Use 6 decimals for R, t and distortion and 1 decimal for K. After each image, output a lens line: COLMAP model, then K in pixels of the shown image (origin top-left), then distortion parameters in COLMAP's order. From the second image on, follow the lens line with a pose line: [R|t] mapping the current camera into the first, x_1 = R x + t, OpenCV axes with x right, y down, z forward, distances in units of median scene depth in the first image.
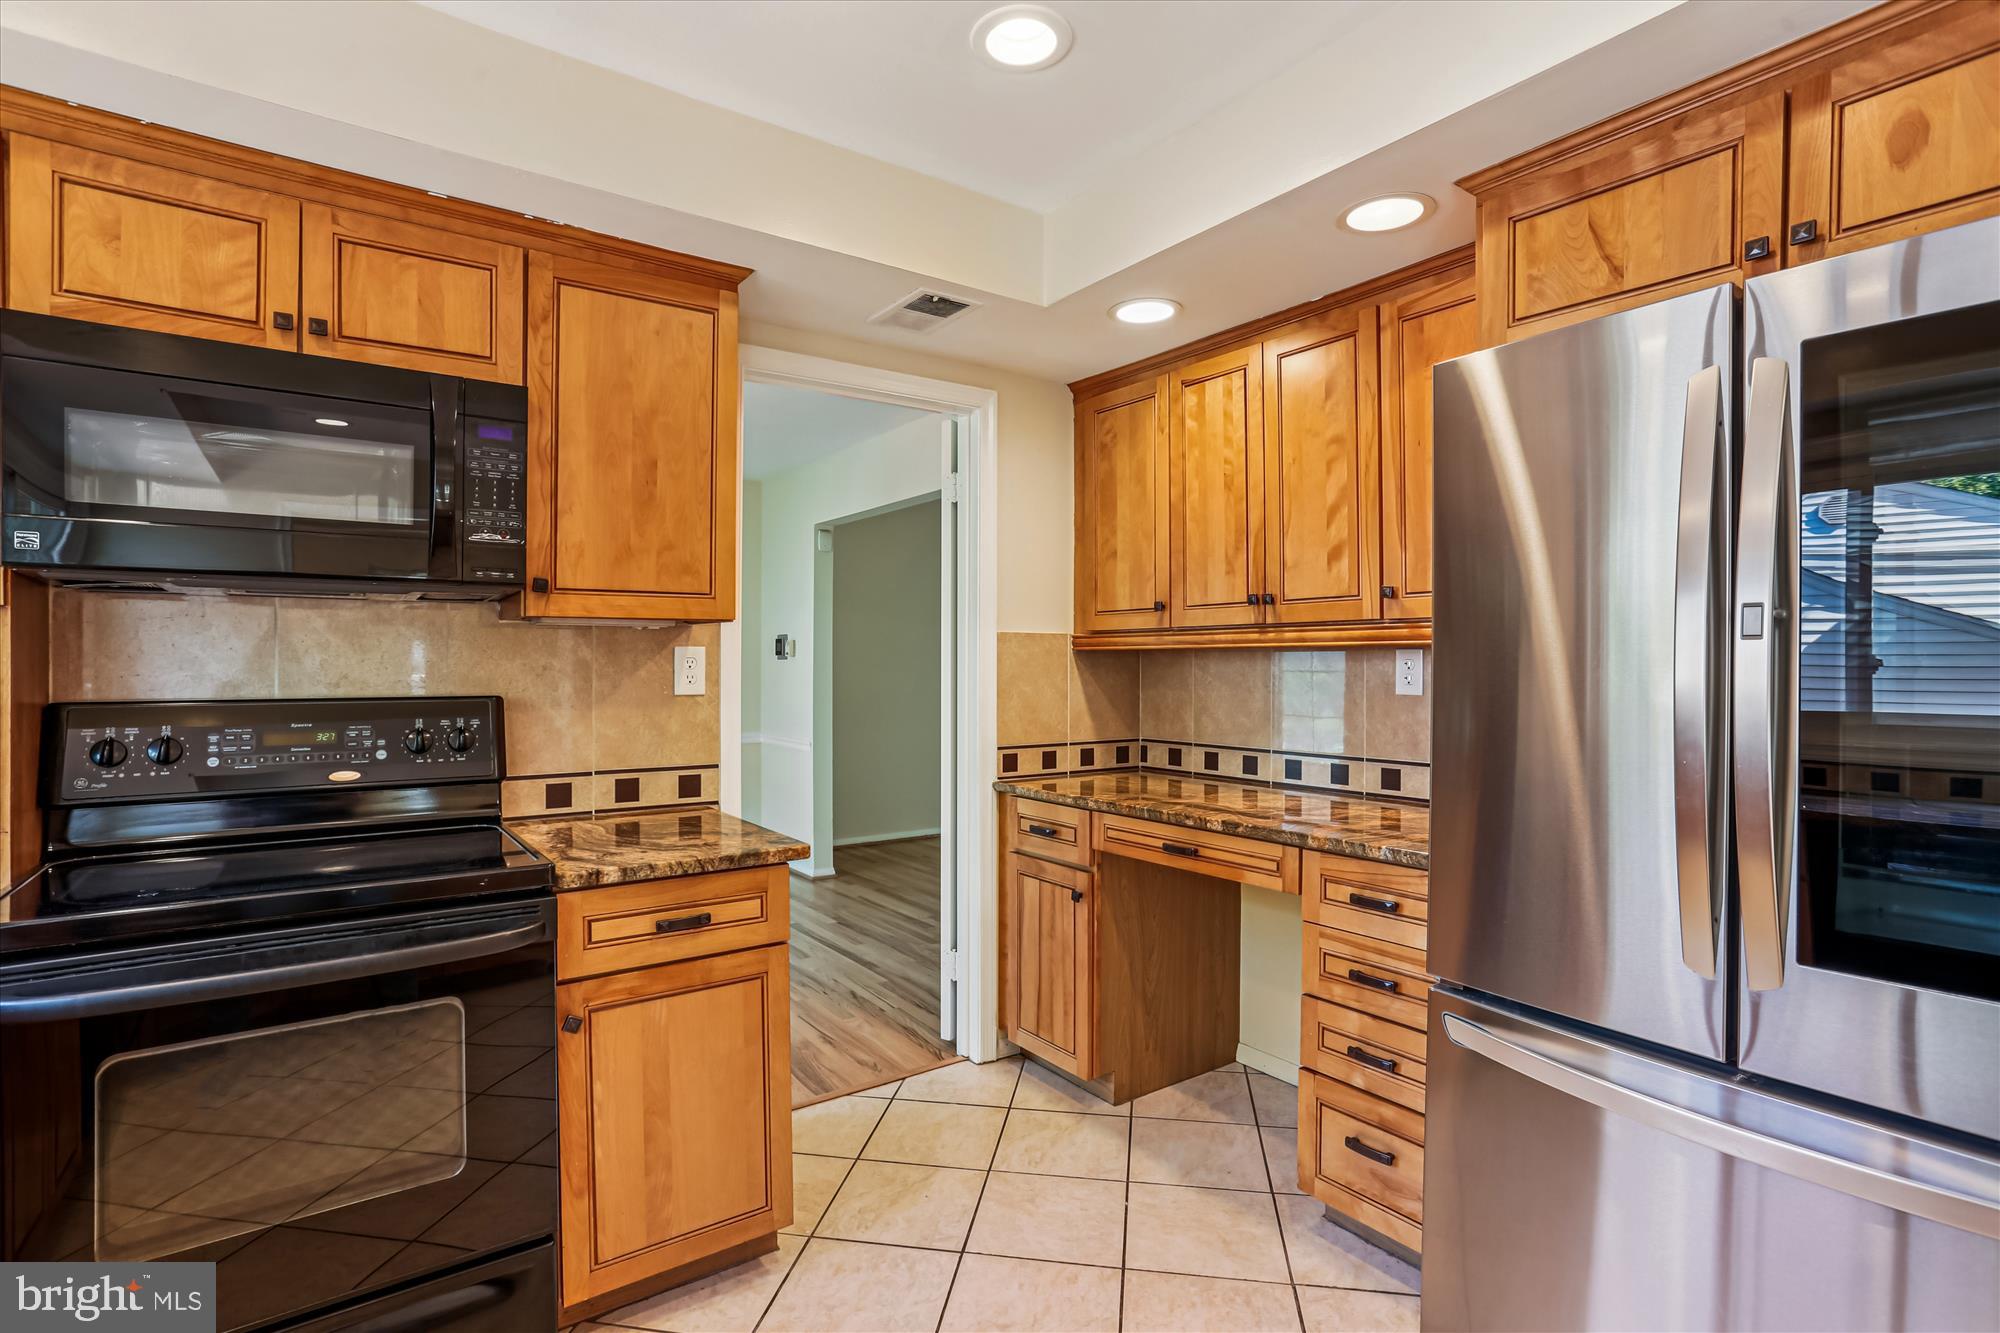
lens RADIAL K [[958.4, 0, 1001.6], [0, 958.4, 661.9], [0, 0, 1]] dist [-0.035674, 0.005843]
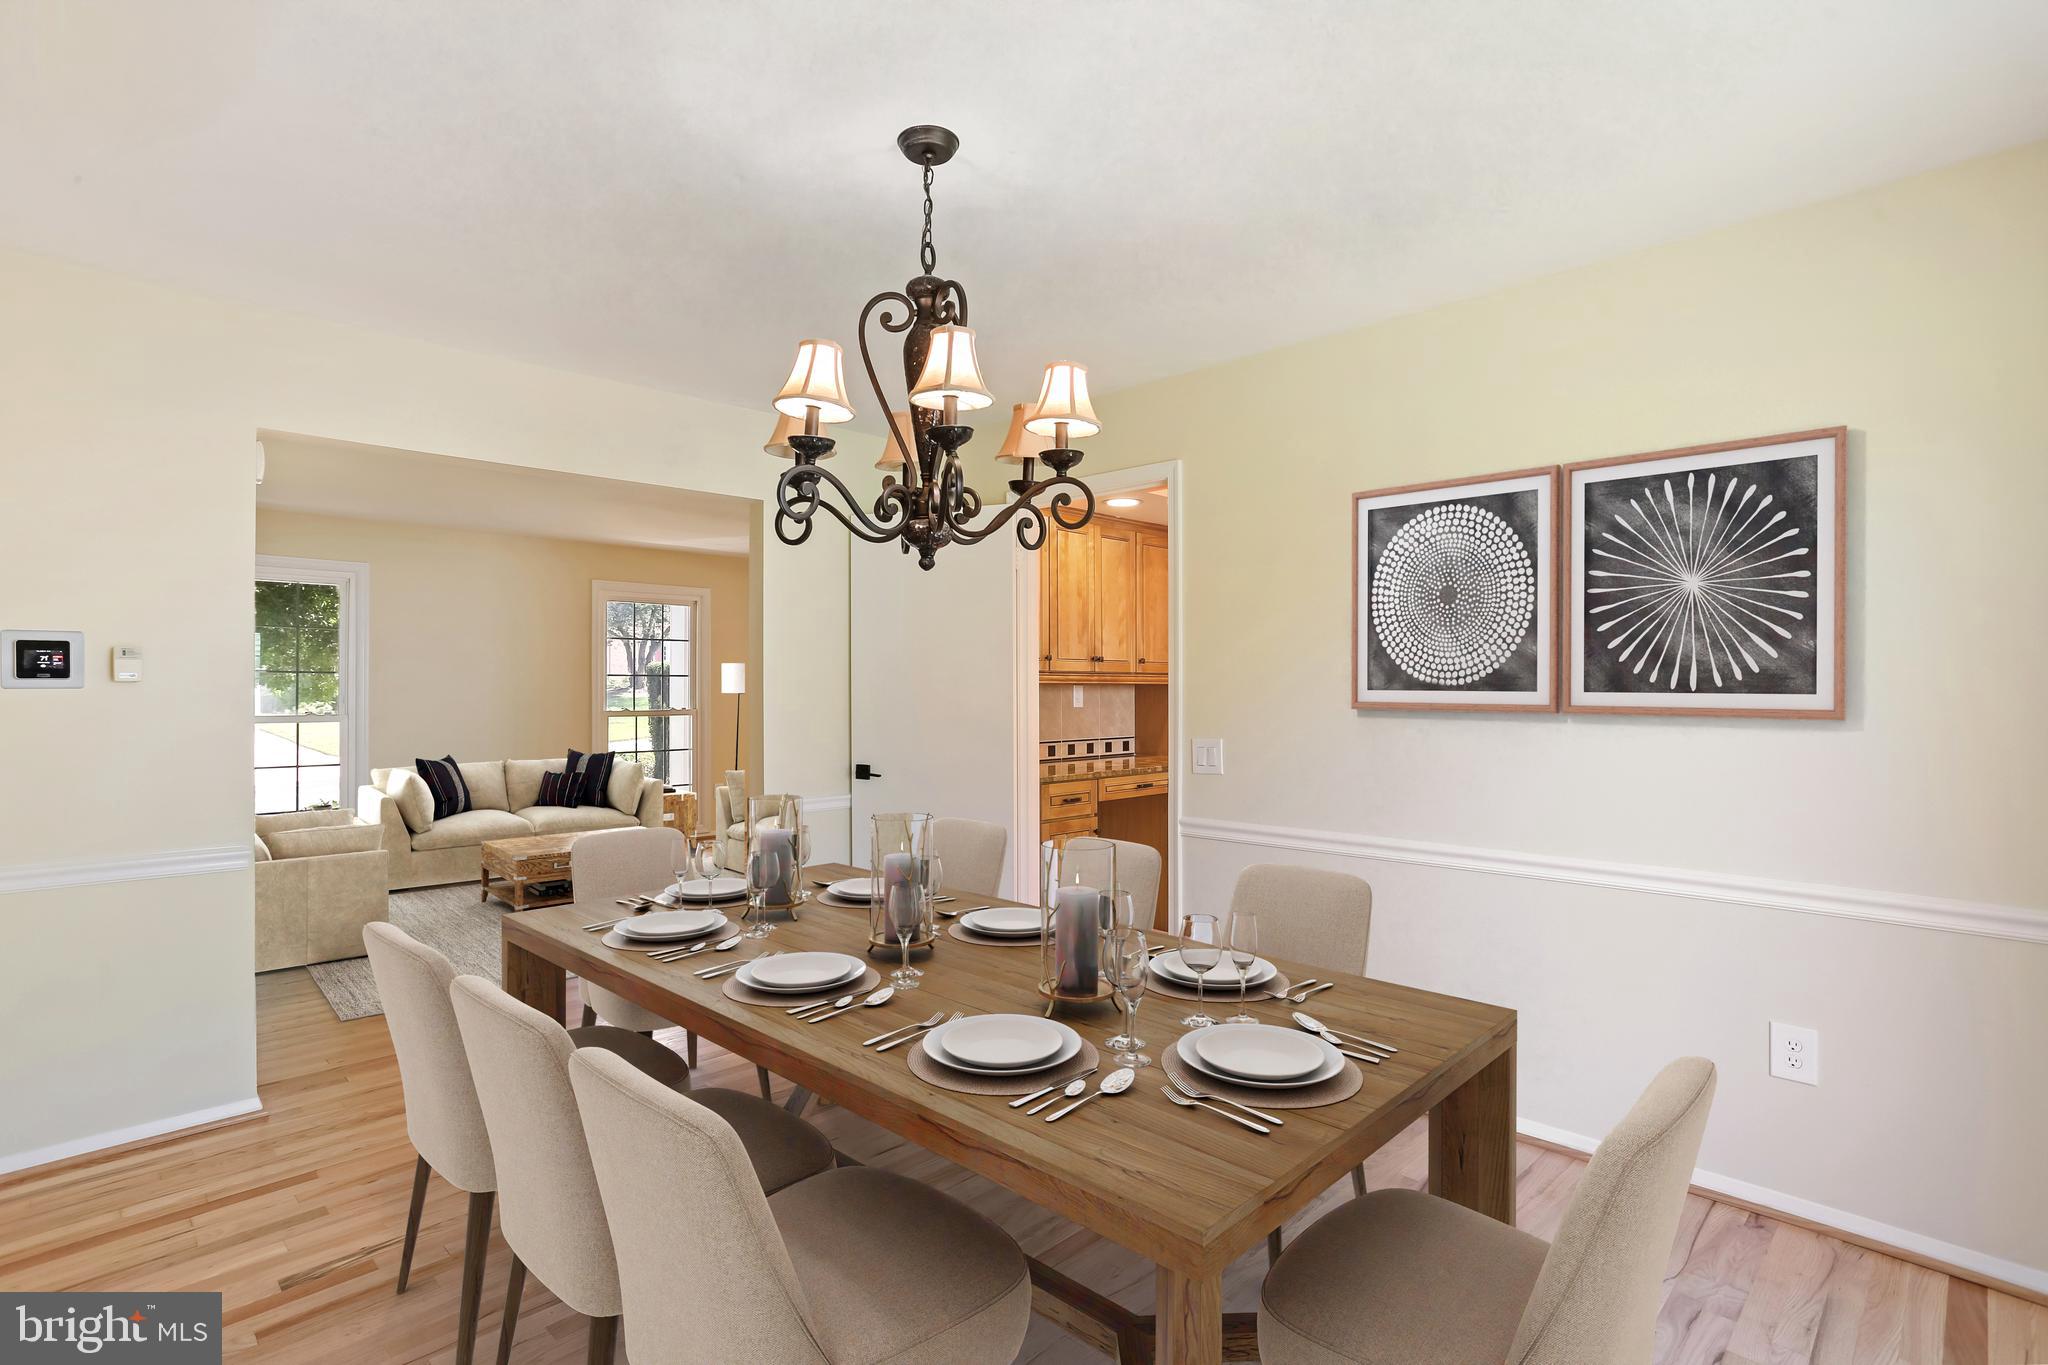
lens RADIAL K [[981.4, 0, 1022.8], [0, 981.4, 696.6], [0, 0, 1]] dist [-0.035674, 0.005843]
pose [[-0.156545, 0.002138, 0.987669, -1.854720], [-0.006140, 0.999976, -0.003138, 0.018818], [-0.987652, -0.006556, -0.156528, 1.635703]]
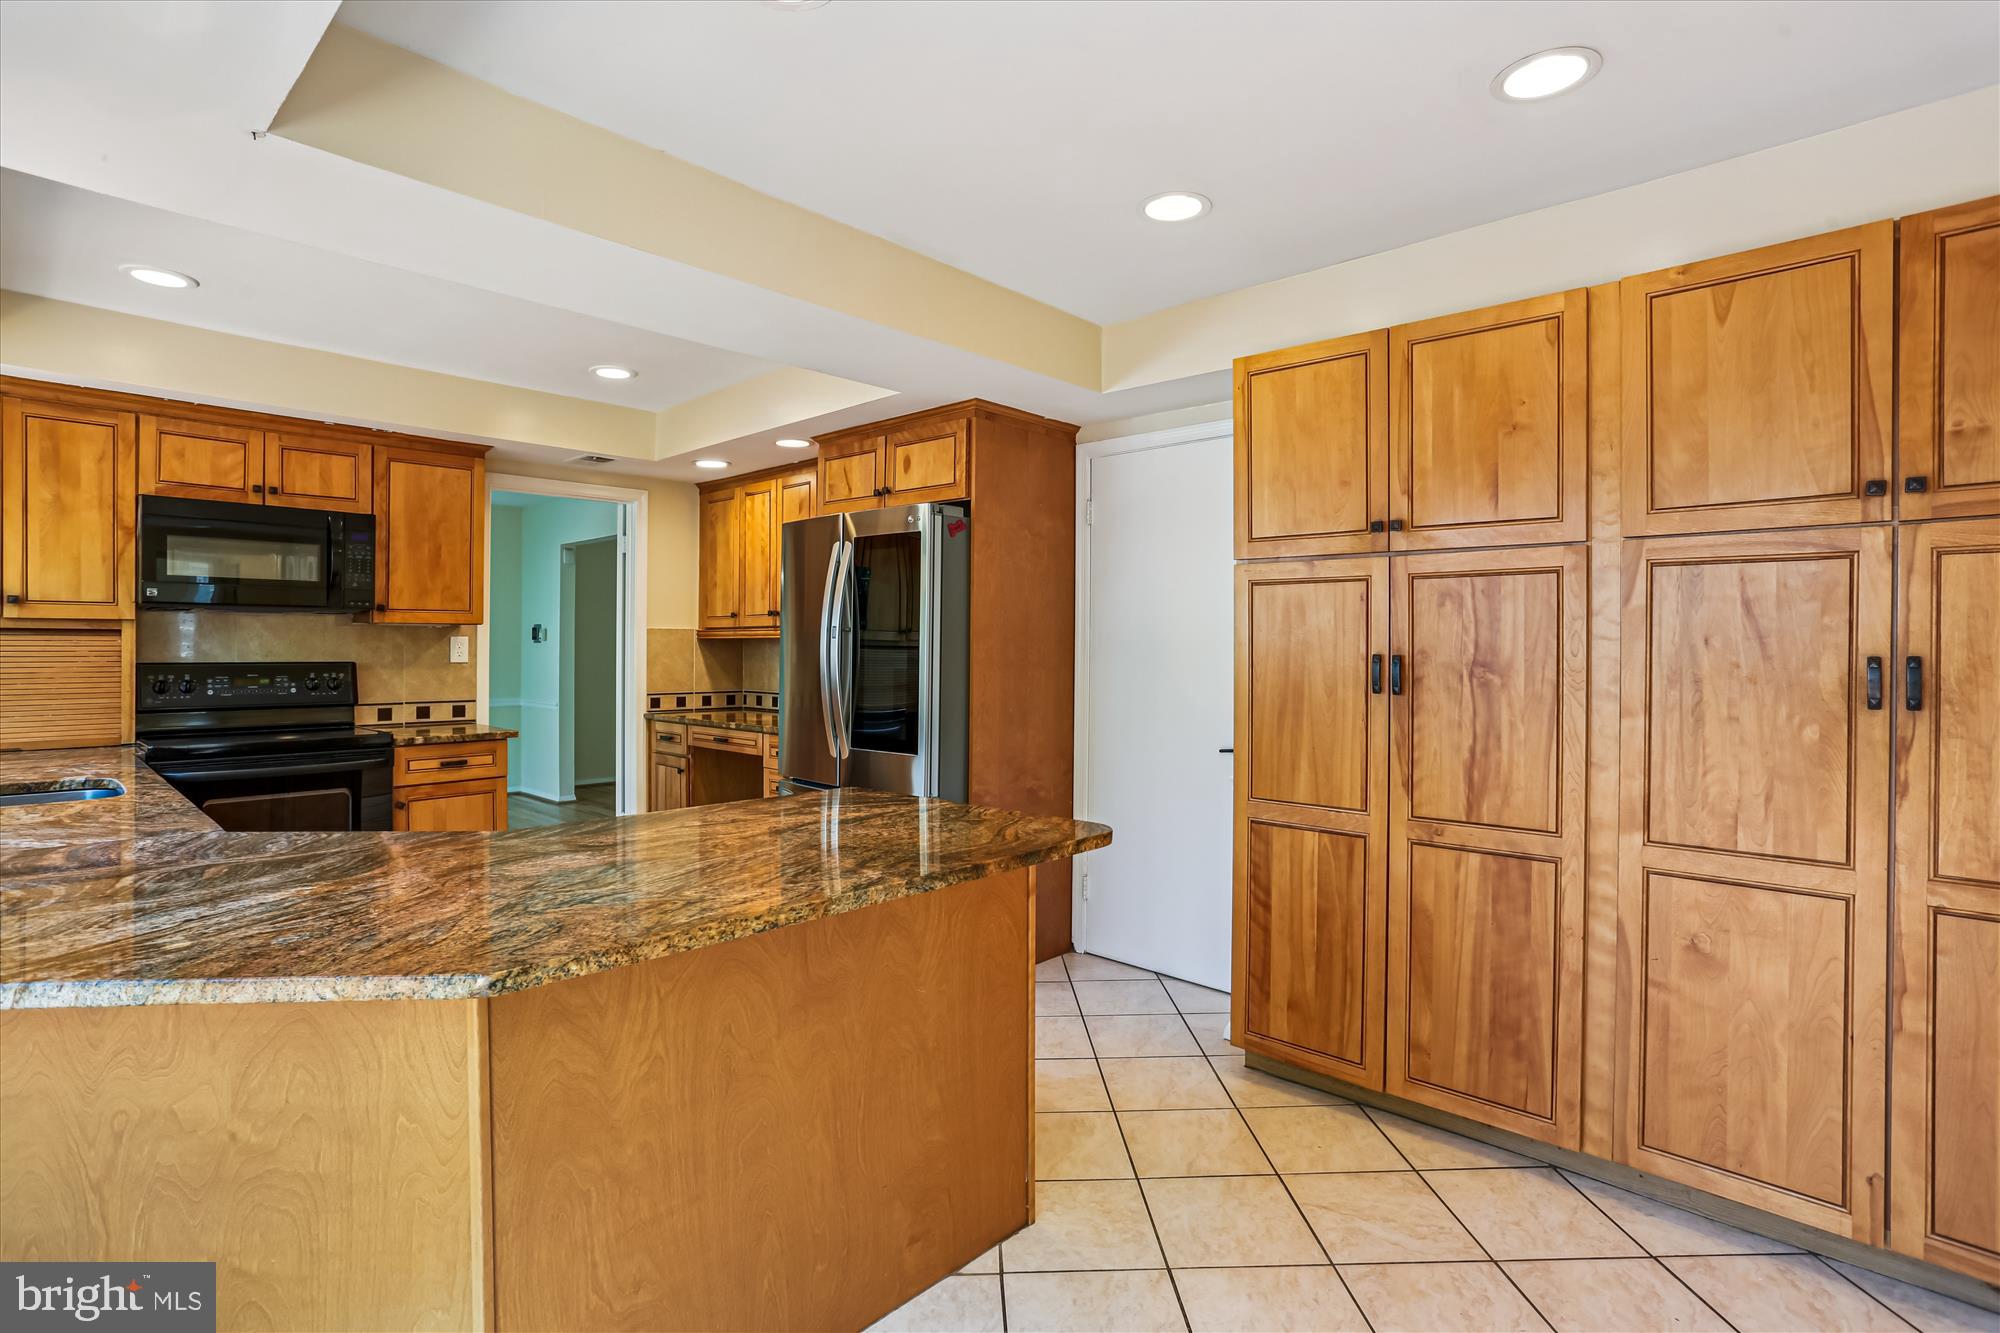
lens RADIAL K [[958.4, 0, 982.7], [0, 958.4, 649.1], [0, 0, 1]] dist [-0.035674, 0.005843]
pose [[0.983947, 0.002290, 0.178449, 0.385624], [-0.003017, 0.999988, 0.003799, -0.001820], [-0.178438, -0.004276, 0.983942, -1.109651]]
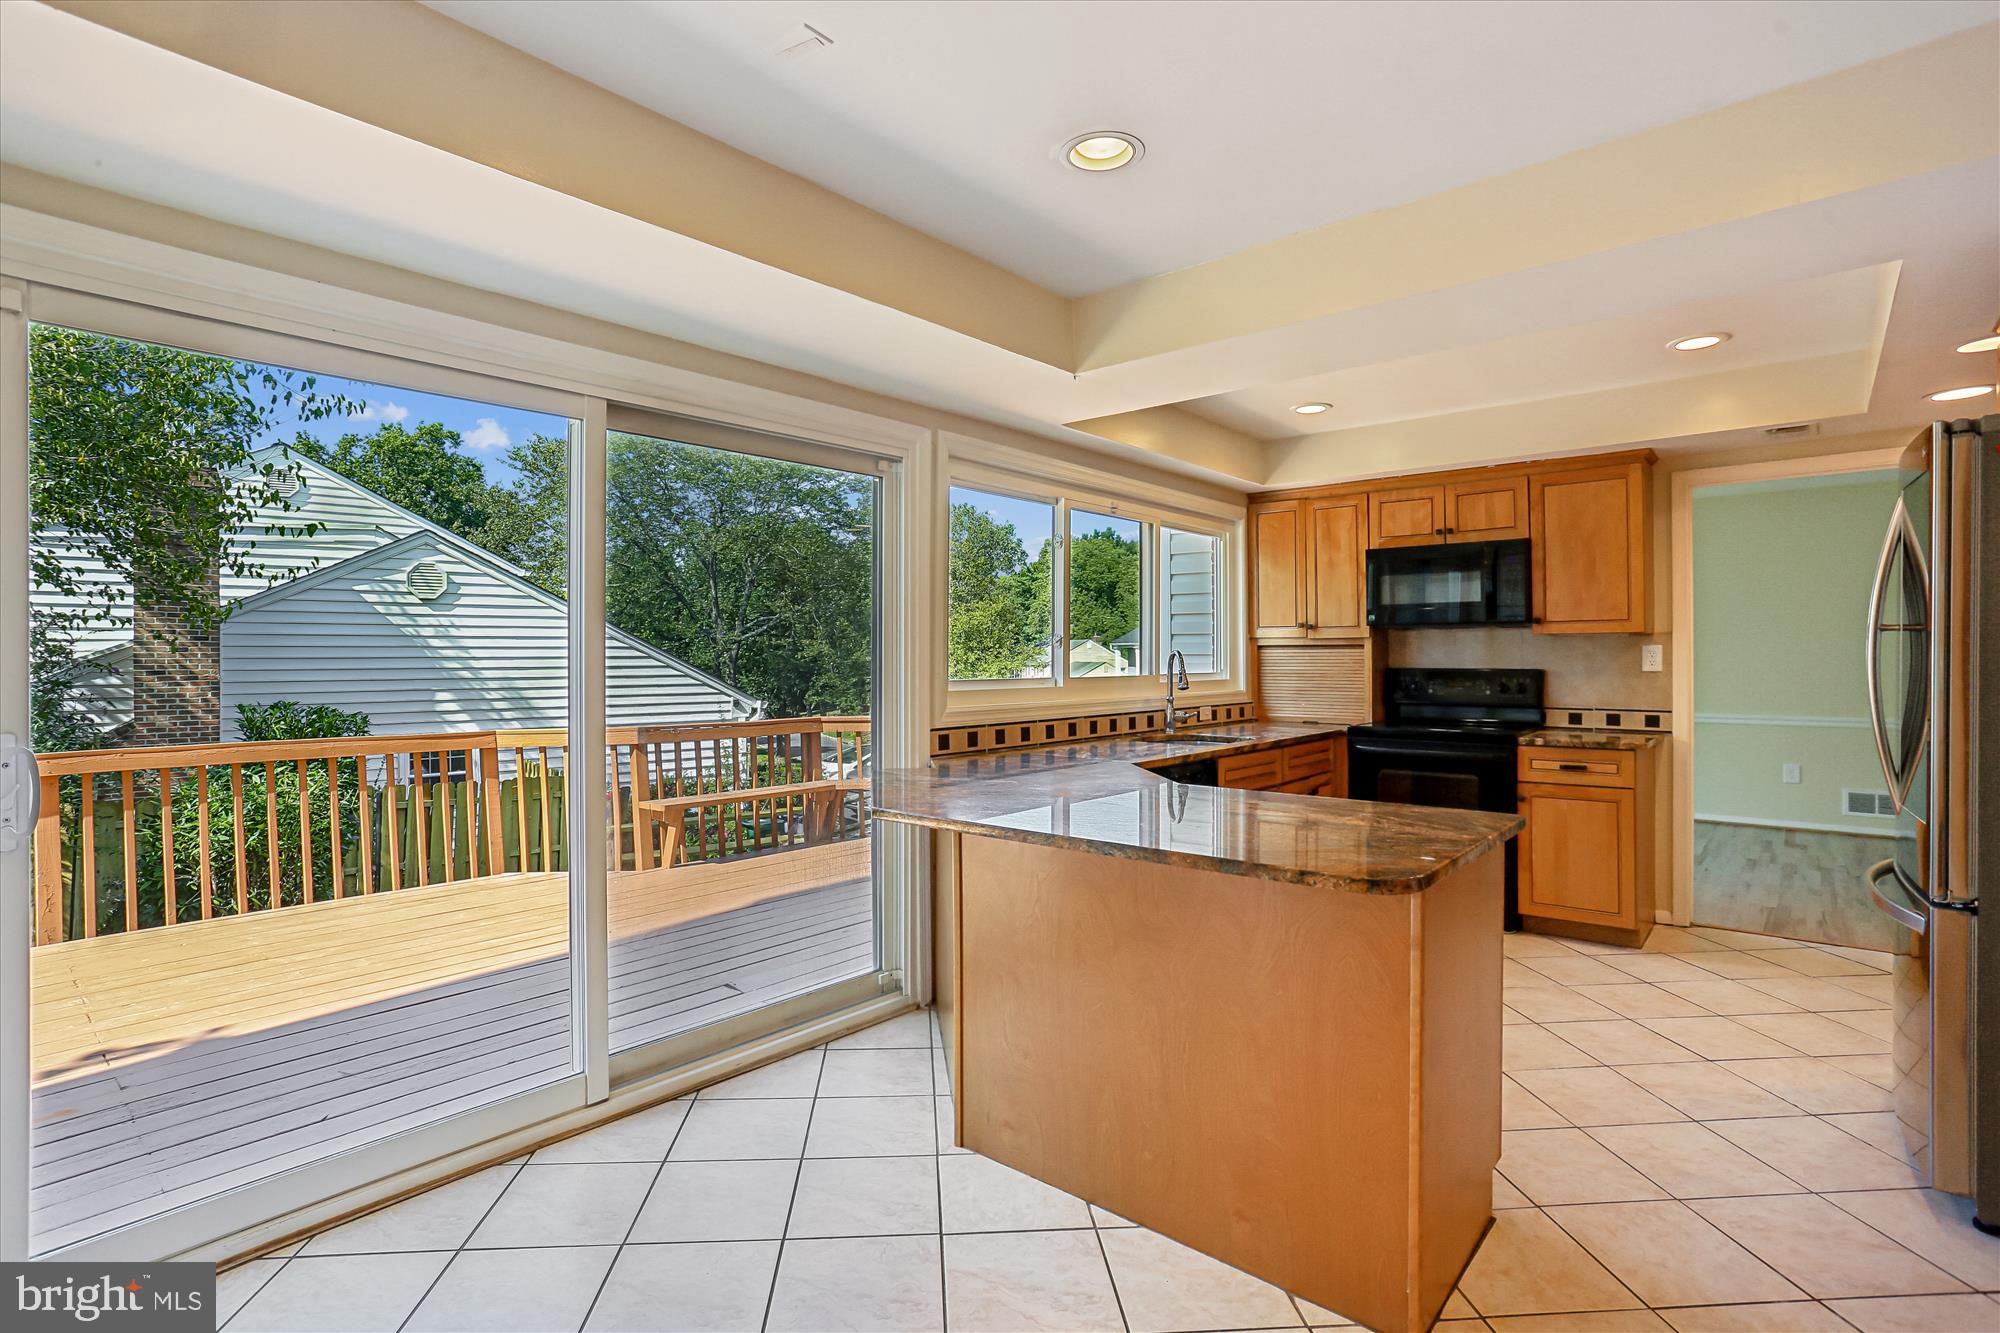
lens RADIAL K [[958.4, 0, 985.8], [0, 958.4, 646.6], [0, 0, 1]] dist [-0.035674, 0.005843]
pose [[0.221177, -0.011197, -0.975169, 1.276426], [0.004508, 0.999935, -0.010459, 0.000459], [0.975223, -0.002083, 0.221213, -0.711749]]
